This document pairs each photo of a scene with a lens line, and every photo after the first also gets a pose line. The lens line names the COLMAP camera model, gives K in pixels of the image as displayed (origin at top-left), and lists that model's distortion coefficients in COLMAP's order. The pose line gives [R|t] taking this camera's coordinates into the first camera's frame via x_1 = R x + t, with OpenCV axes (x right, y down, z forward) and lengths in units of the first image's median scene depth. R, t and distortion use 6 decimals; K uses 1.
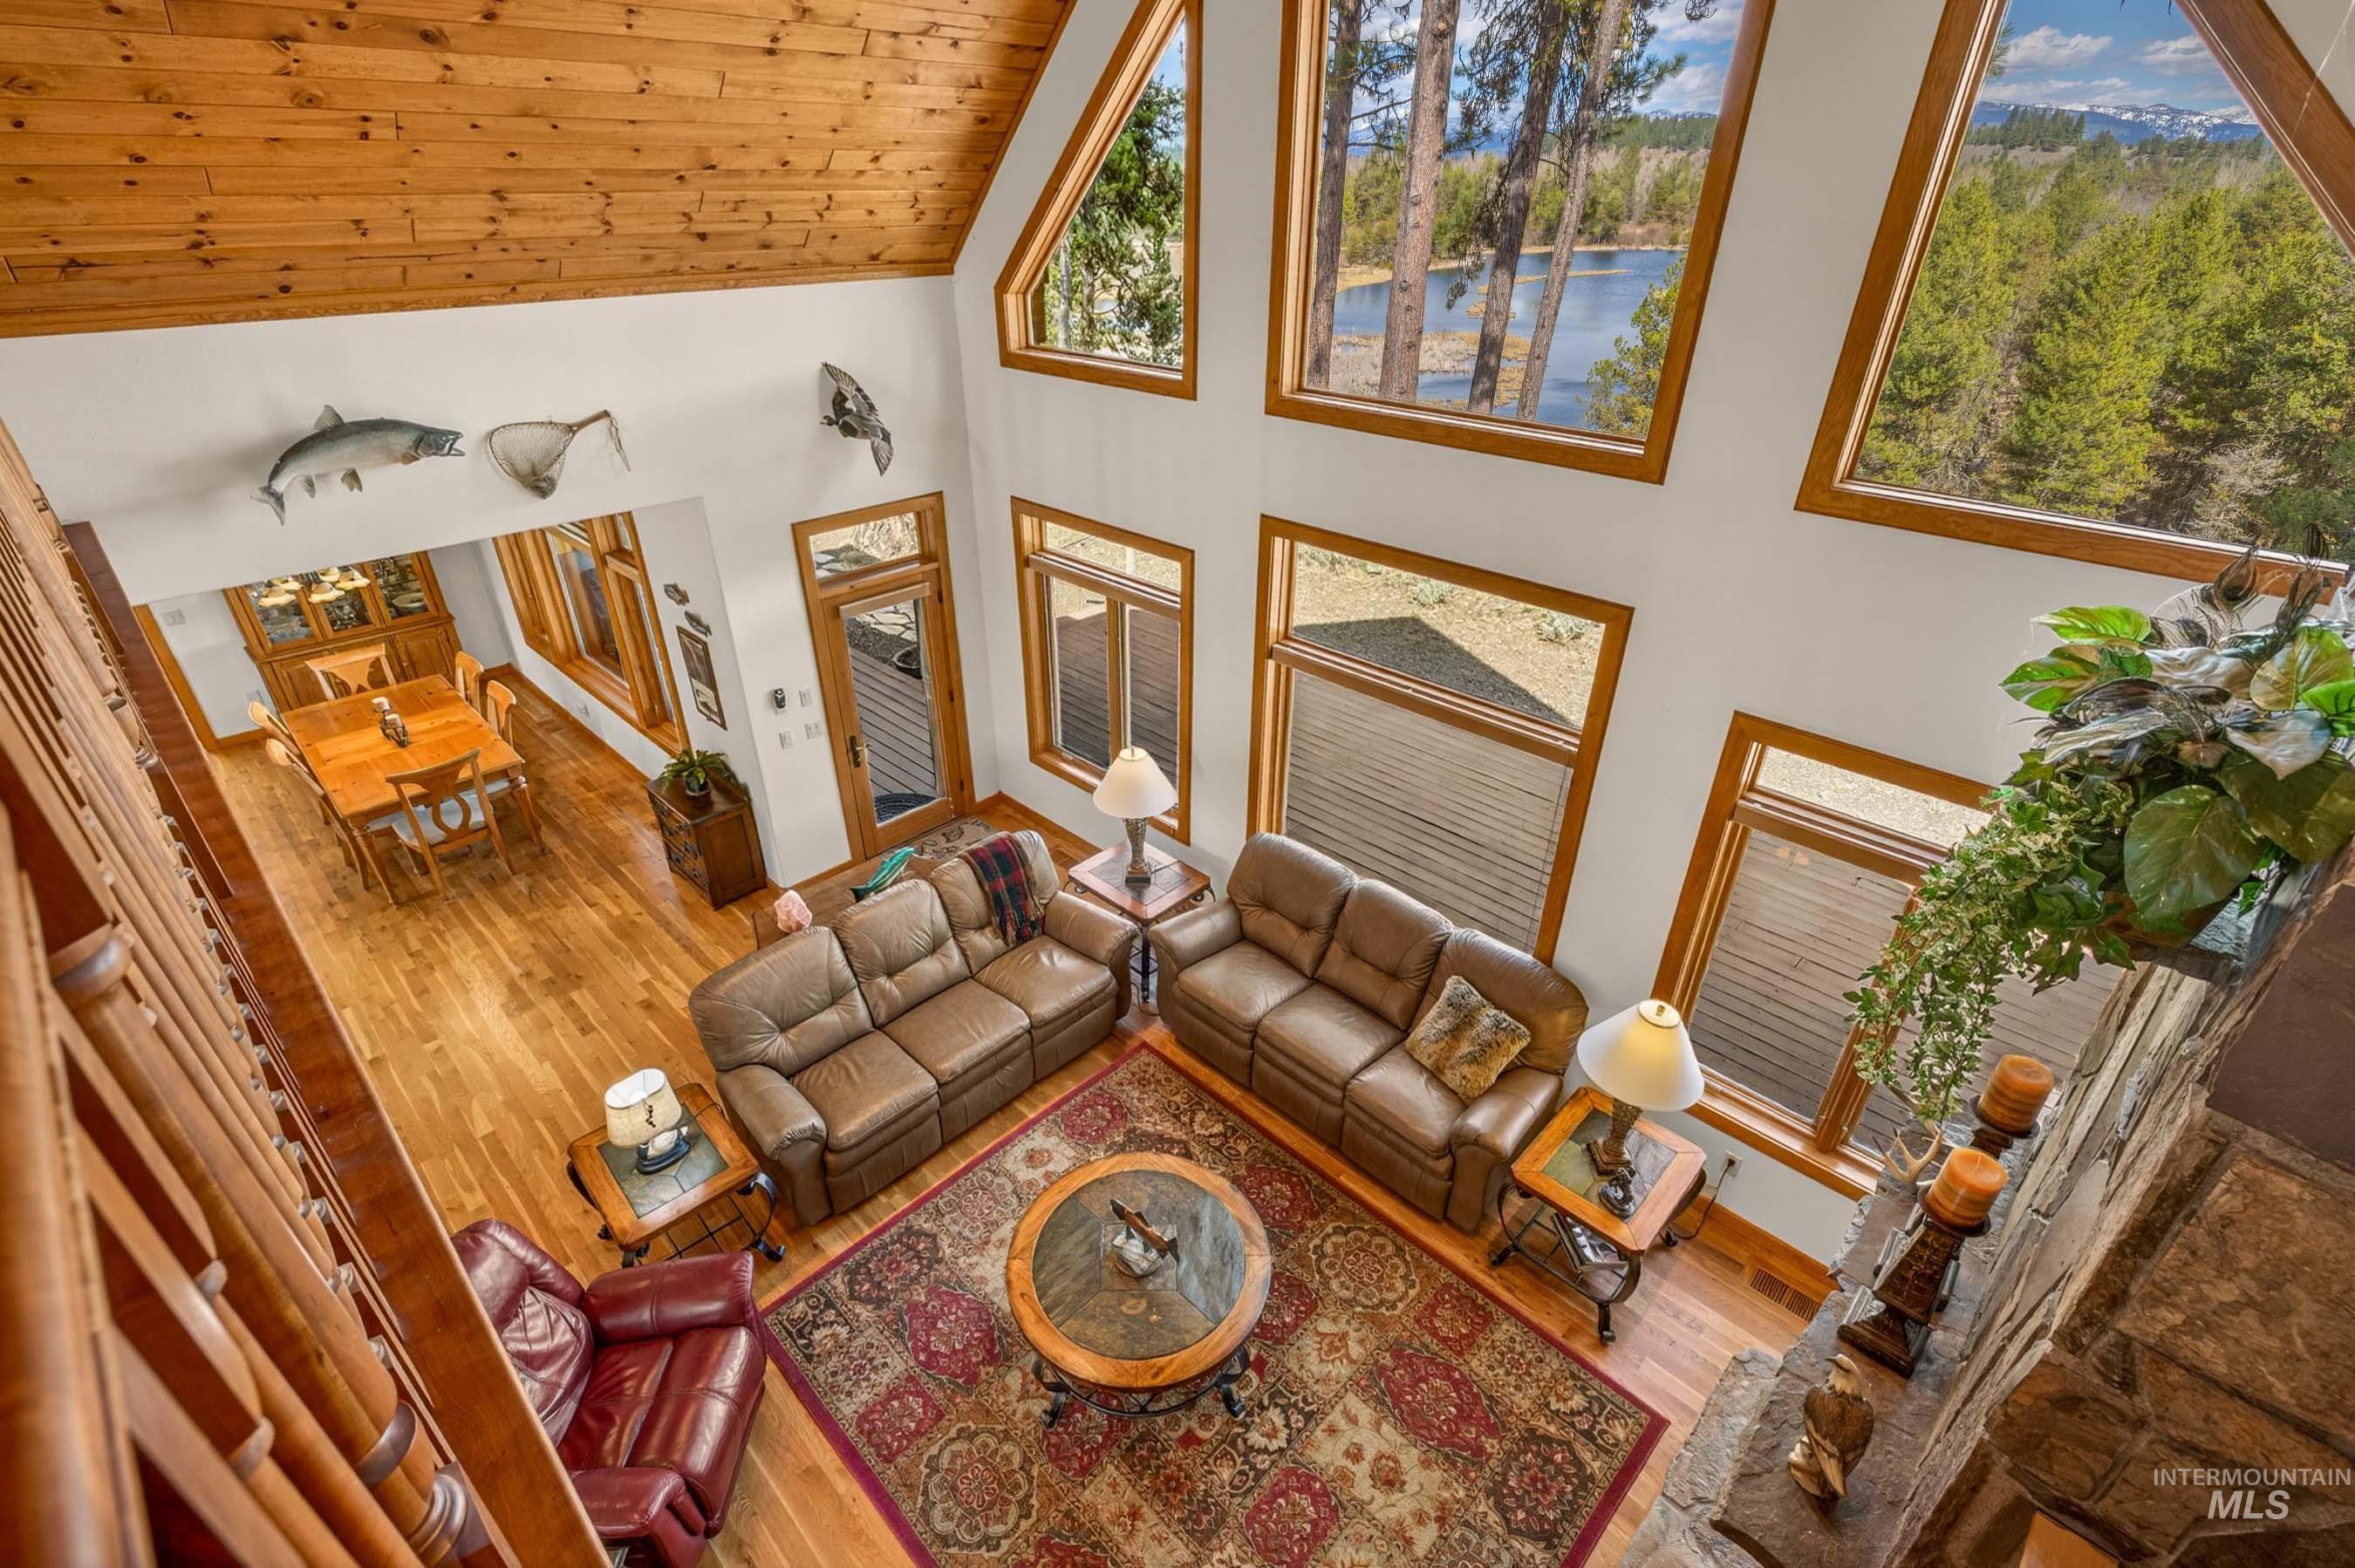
lens RADIAL K [[1071.0, 0, 1171.0], [0, 1071.0, 786.8], [0, 0, 1]] dist [-0.000389, -0.000122]
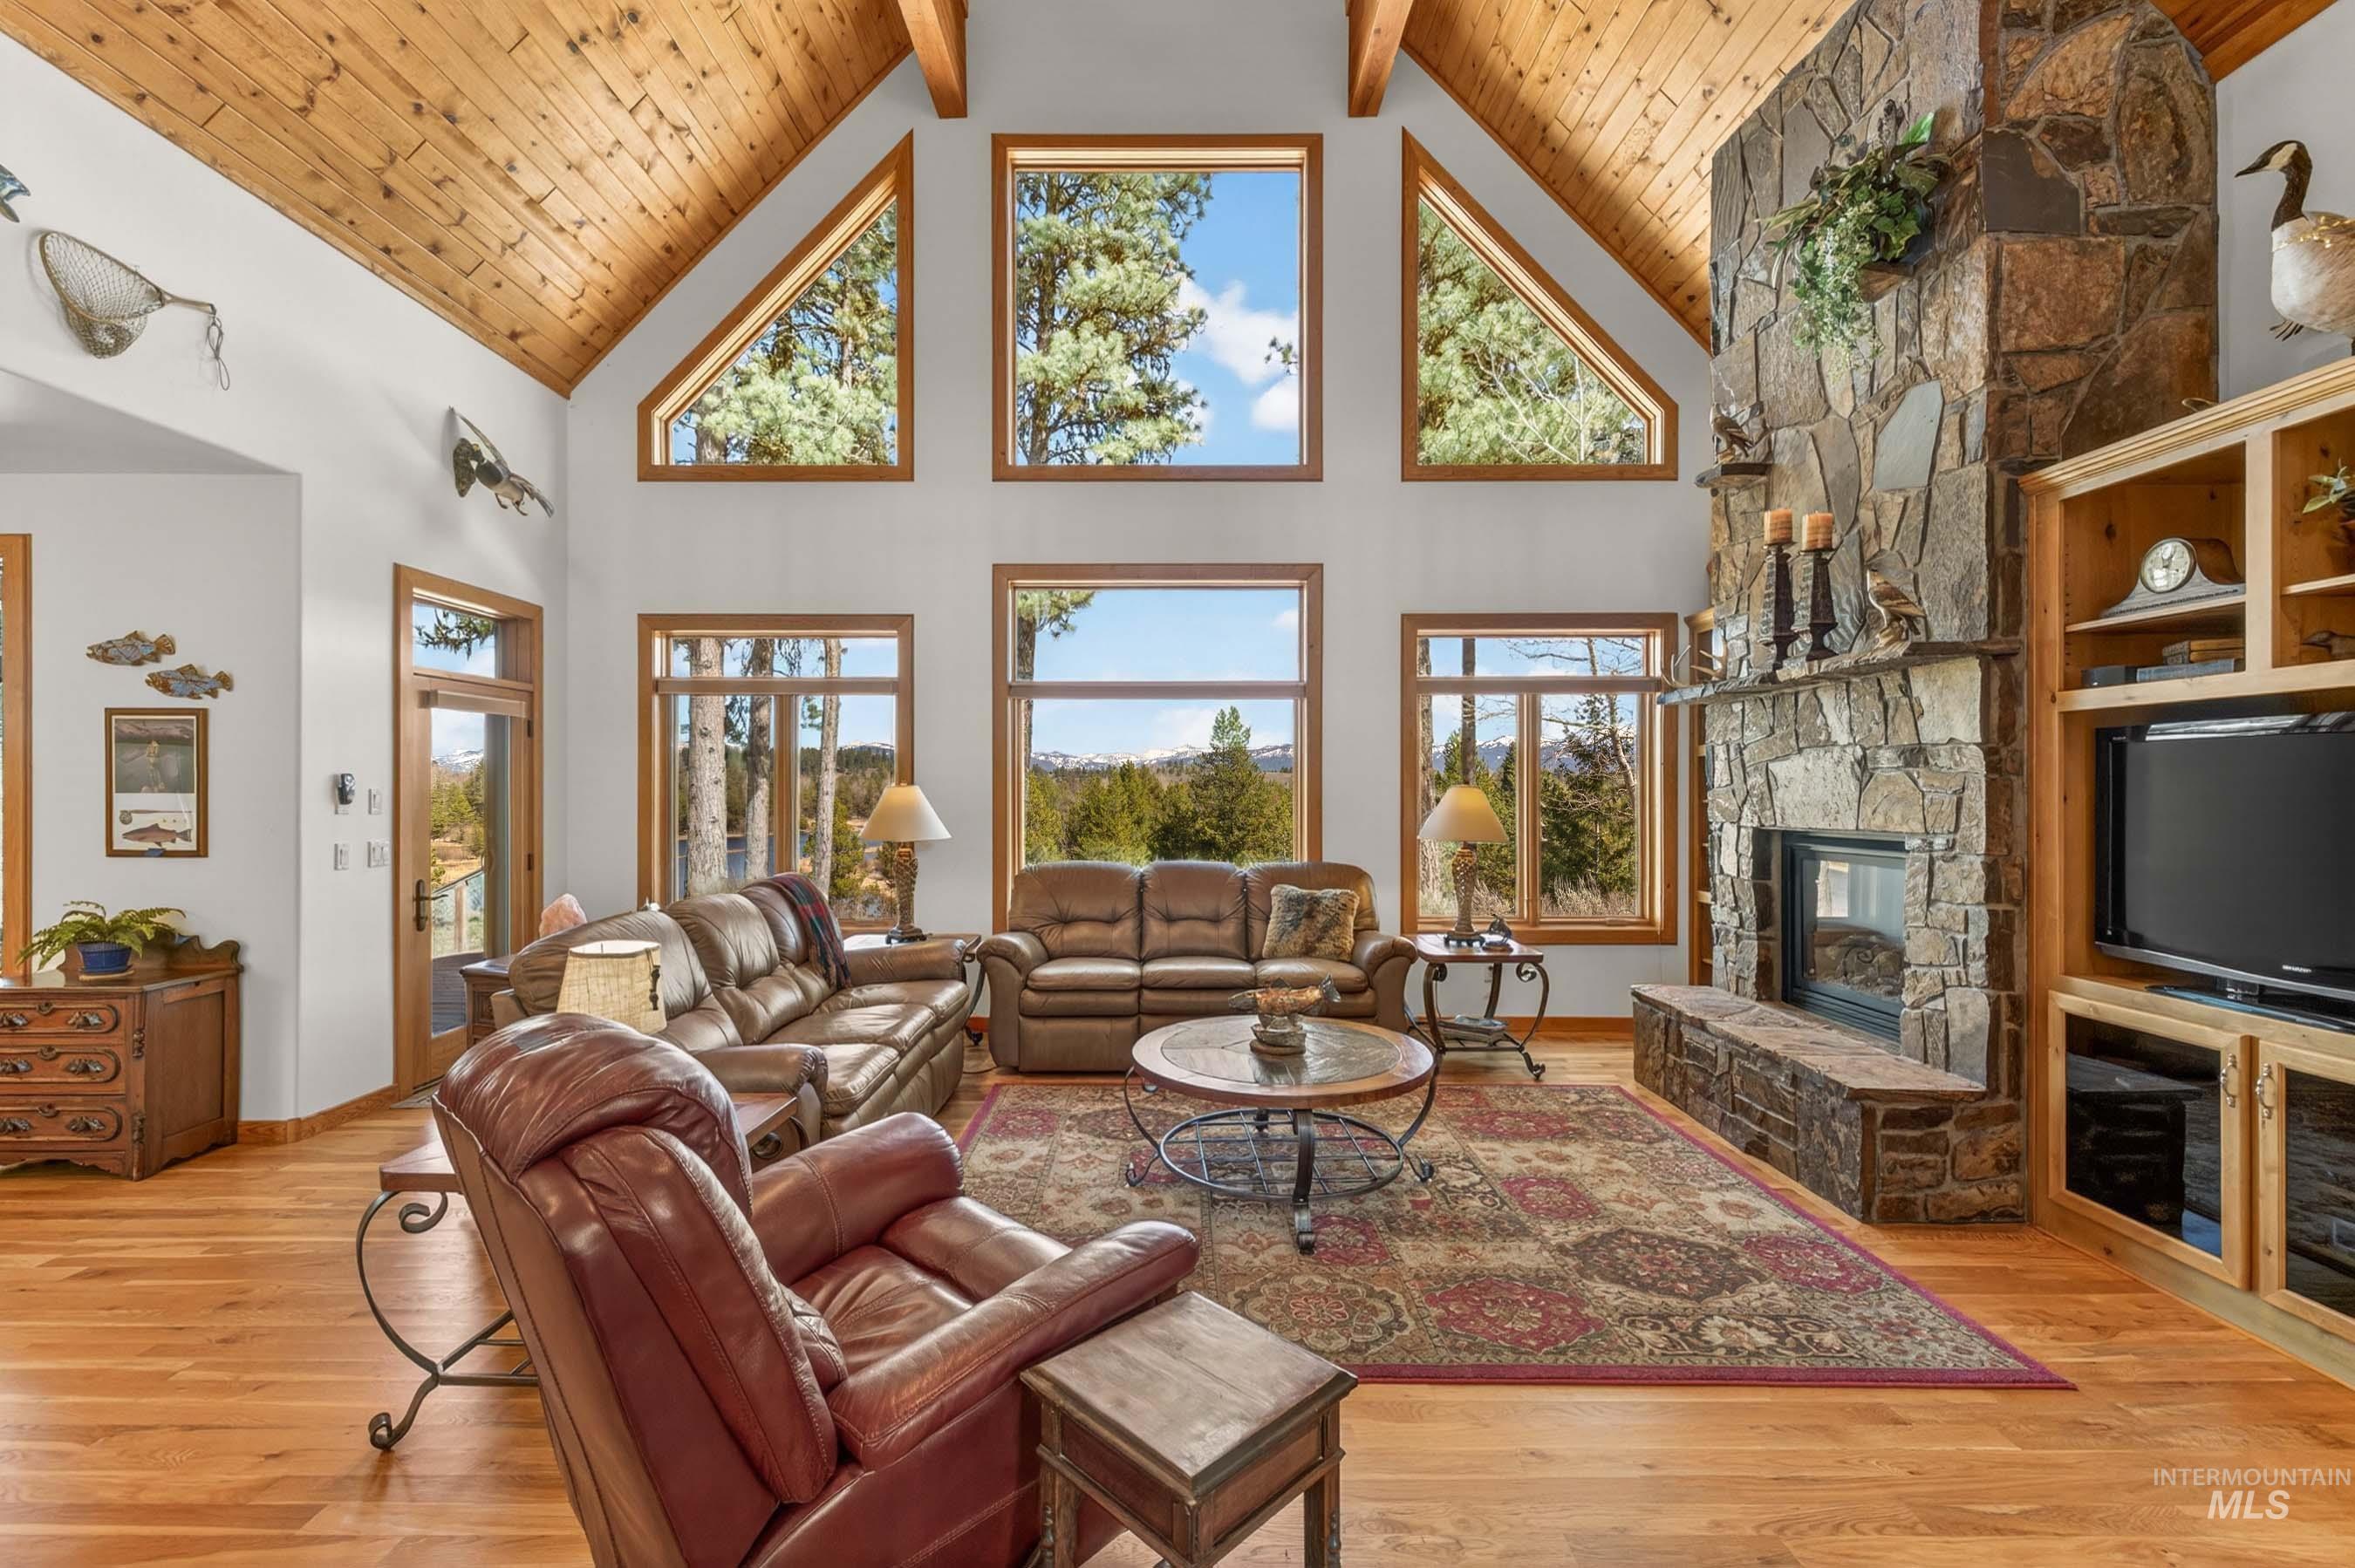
lens RADIAL K [[993.5, 0, 1169.9], [0, 993.5, 785.9], [0, 0, 1]] dist [0.002253, -0.000315]
pose [[0.713382, 0.001131, 0.700775, -0.542497], [0.350947, 0.864986, -0.358657, 0.413533], [-0.606566, 0.501794, 0.616669, 0.350081]]
